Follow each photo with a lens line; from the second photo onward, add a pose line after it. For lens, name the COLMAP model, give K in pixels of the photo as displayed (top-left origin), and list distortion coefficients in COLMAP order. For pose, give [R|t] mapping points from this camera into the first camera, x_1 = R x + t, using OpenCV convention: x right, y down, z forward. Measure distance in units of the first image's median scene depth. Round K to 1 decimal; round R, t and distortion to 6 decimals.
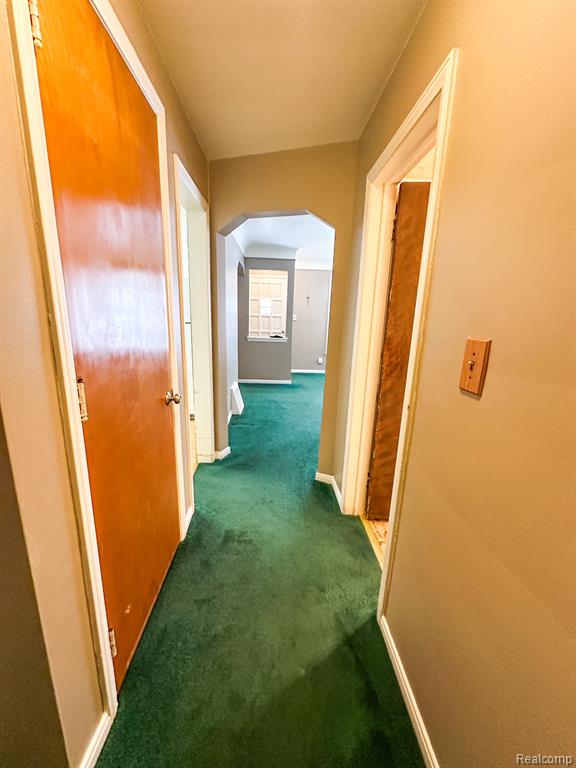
lens RADIAL K [[307.2, 0, 290.7], [0, 307.2, 385.7], [0, 0, 1]] dist [0.003077, -0.000201]
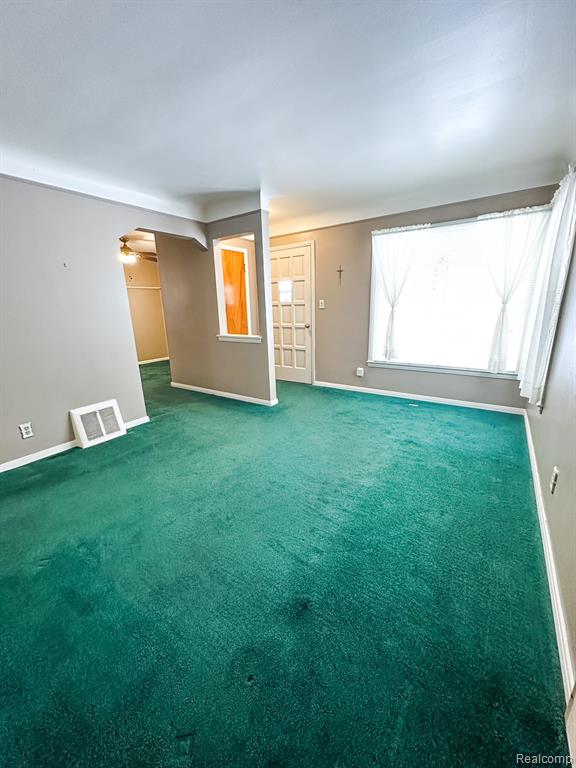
lens RADIAL K [[307.2, 0, 286.3], [0, 307.2, 384.1], [0, 0, 1]] dist [0.003077, -0.000201]
pose [[0.786606, 0.102997, -0.608804, 0.402263], [-0.086651, 0.994646, 0.056316, -0.089127], [0.611345, 0.008455, 0.791319, 0.472872]]
